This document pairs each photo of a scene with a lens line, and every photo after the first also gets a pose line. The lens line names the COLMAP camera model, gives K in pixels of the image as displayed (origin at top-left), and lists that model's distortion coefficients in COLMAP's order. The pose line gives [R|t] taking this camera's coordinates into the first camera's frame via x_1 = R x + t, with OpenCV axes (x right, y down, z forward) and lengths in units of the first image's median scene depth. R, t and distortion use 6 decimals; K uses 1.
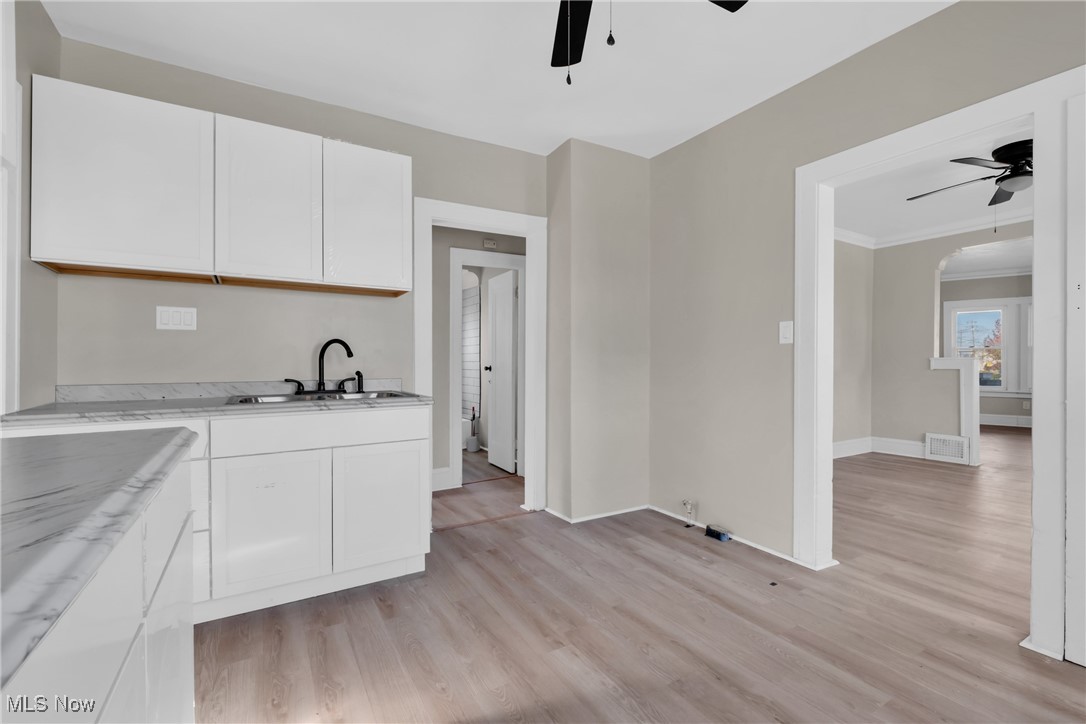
lens RADIAL K [[486.2, 0, 543.1], [0, 486.2, 363.1], [0, 0, 1]] dist [0.000019, 0.000042]
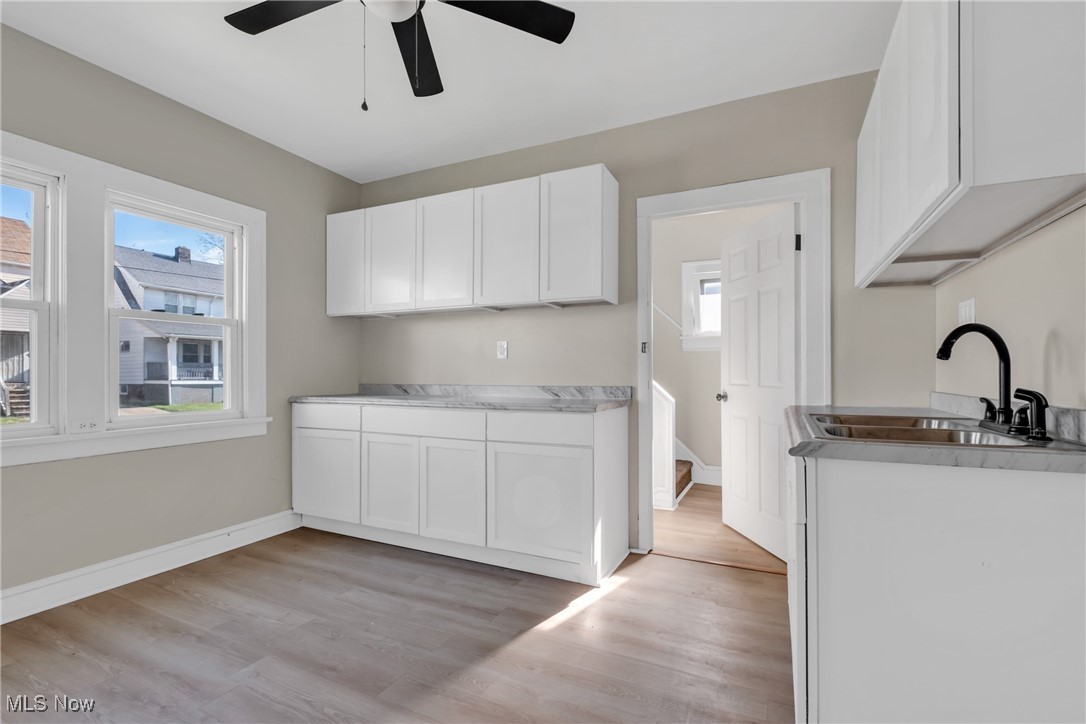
lens RADIAL K [[486.2, 0, 543.3], [0, 486.2, 365.3], [0, 0, 1]] dist [0.000019, 0.000042]
pose [[-0.827108, -0.008536, -0.561978, 0.387866], [-0.005046, 0.999957, -0.007762, 0.003031], [0.562020, -0.003584, -0.827116, 1.909371]]
